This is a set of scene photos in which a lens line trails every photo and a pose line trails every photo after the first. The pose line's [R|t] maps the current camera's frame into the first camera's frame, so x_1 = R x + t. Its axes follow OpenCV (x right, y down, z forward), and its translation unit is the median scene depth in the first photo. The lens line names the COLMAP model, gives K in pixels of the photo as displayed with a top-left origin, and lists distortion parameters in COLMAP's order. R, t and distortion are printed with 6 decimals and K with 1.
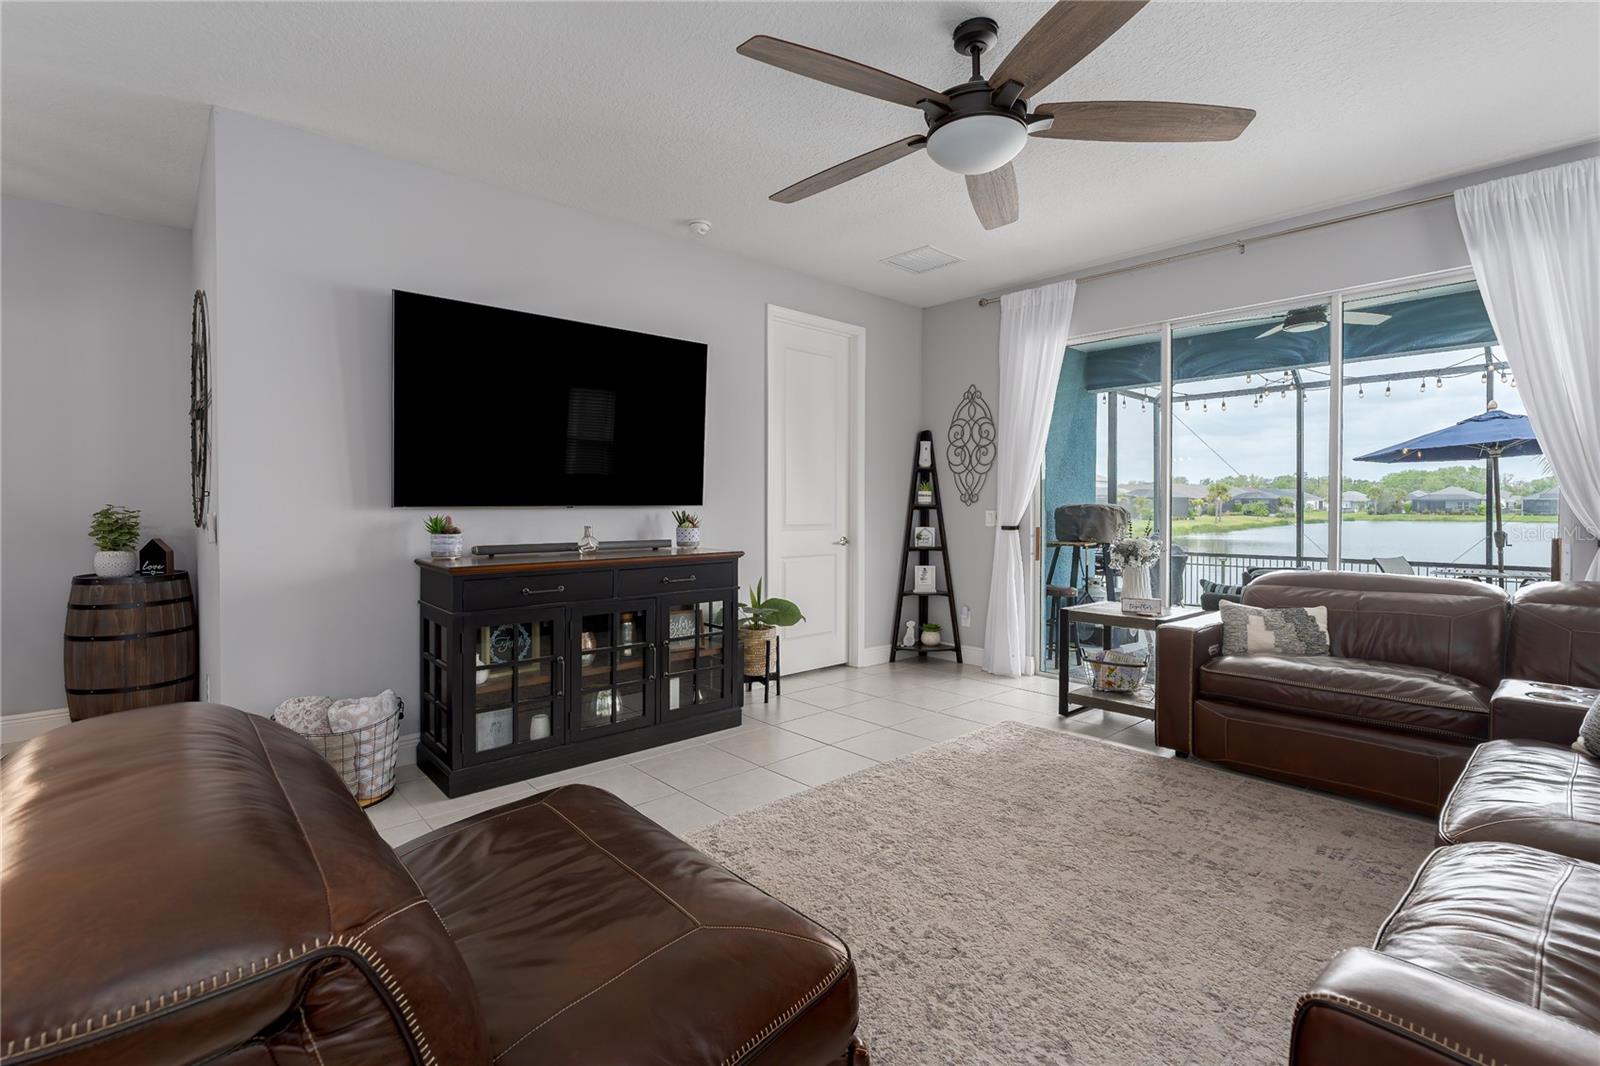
lens RADIAL K [[731.5, 0, 797.3], [0, 731.5, 518.3], [0, 0, 1]] dist [-0.001404, -0.000363]
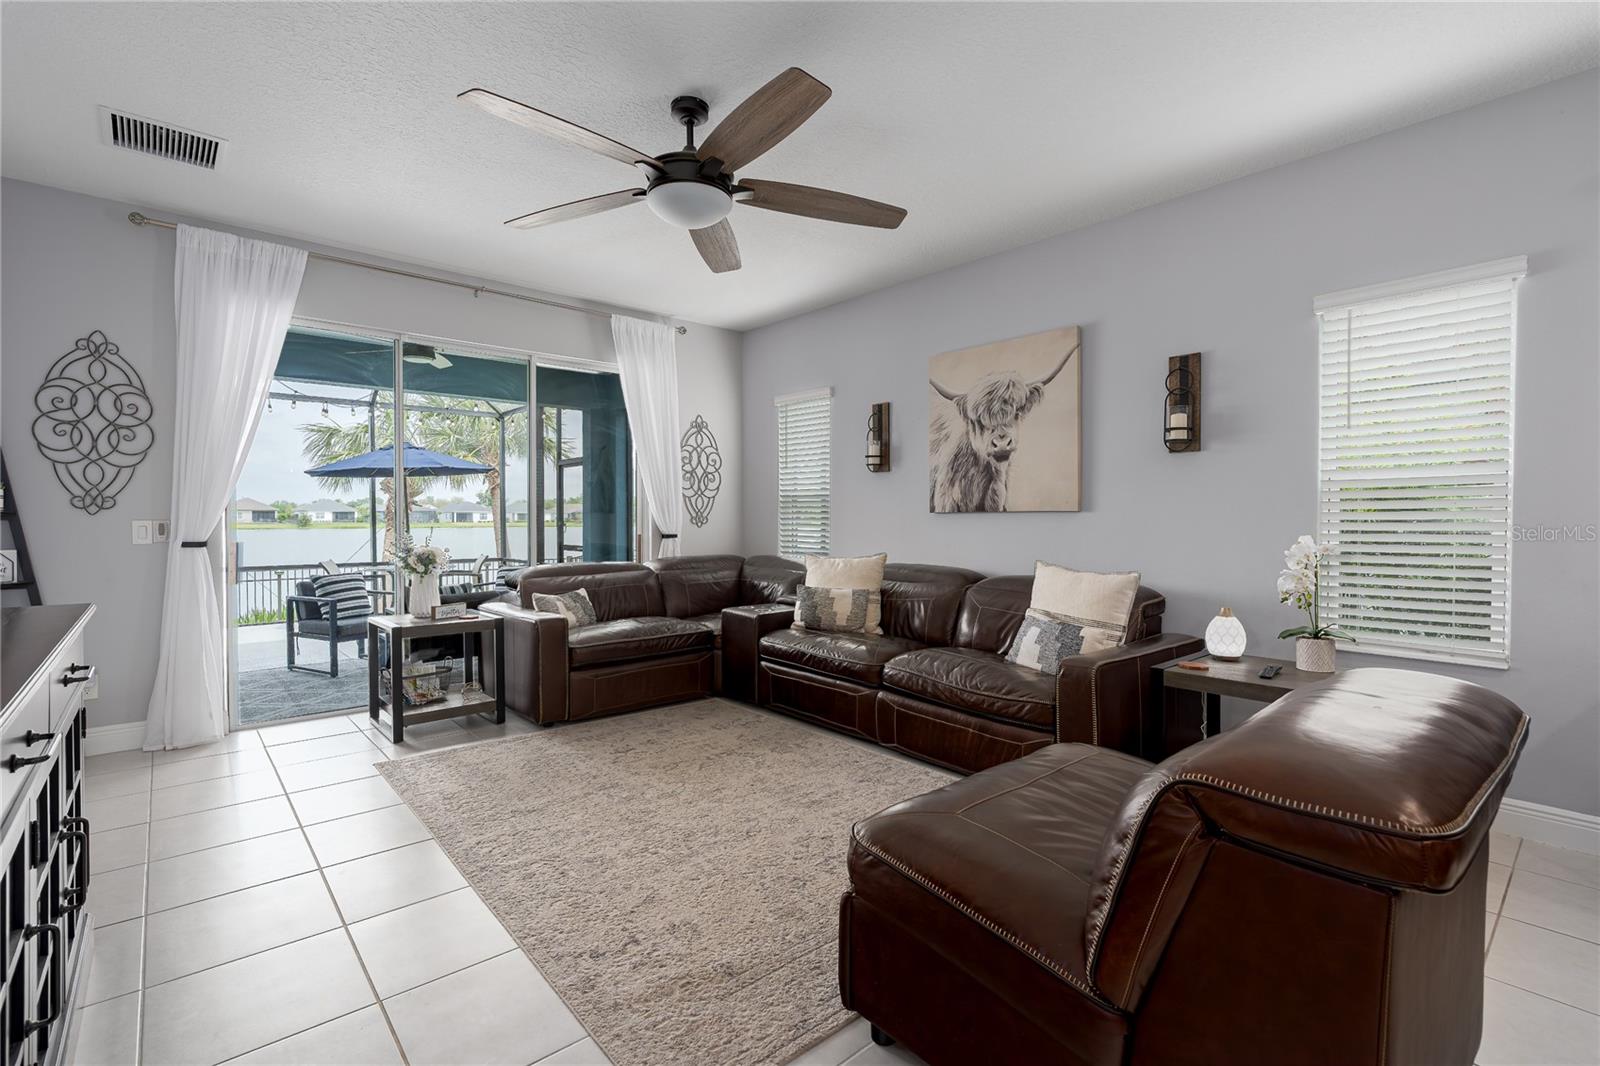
lens RADIAL K [[716.8, 0, 800.0], [0, 716.8, 533.0], [0, 0, 1]] dist [-0.002926, -0.000241]
pose [[0.022095, -0.022777, 0.999496, -0.662312], [0.014342, 0.999645, 0.022463, -0.009446], [-0.999653, 0.013839, 0.022414, 0.594702]]
